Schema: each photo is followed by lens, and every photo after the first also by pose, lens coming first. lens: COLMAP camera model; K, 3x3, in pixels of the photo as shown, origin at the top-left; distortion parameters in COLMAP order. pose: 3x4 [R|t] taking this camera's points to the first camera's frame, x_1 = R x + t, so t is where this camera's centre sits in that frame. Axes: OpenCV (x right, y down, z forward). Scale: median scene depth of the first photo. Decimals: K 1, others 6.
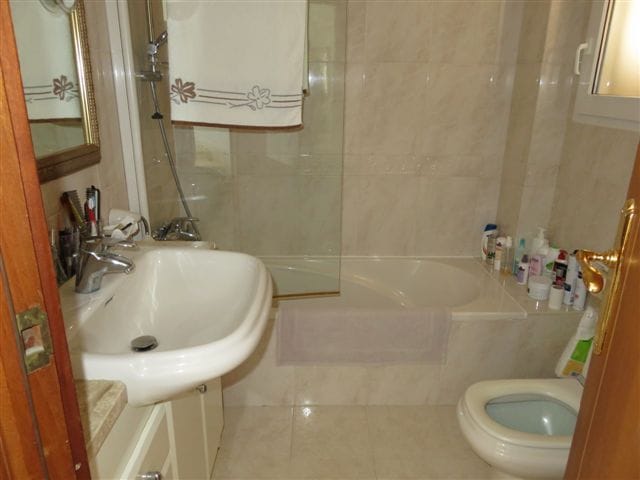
lens RADIAL K [[476.4, 0, 318.9], [0, 476.4, 238.9], [0, 0, 1]] dist [-0.006165, -0.003958]
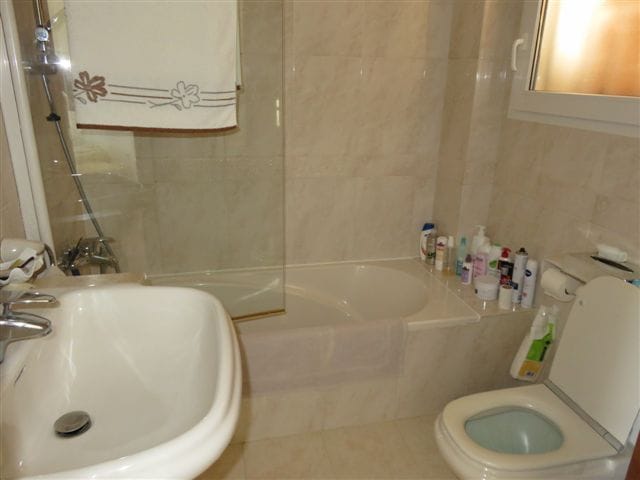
lens RADIAL K [[476.4, 0, 320.3], [0, 476.4, 241.0], [0, 0, 1]] dist [-0.006165, -0.003958]
pose [[0.977675, -0.062764, 0.200532, -0.067076], [0.059085, 0.997958, 0.024284, -0.039067], [-0.201646, -0.011893, 0.979386, 0.106511]]
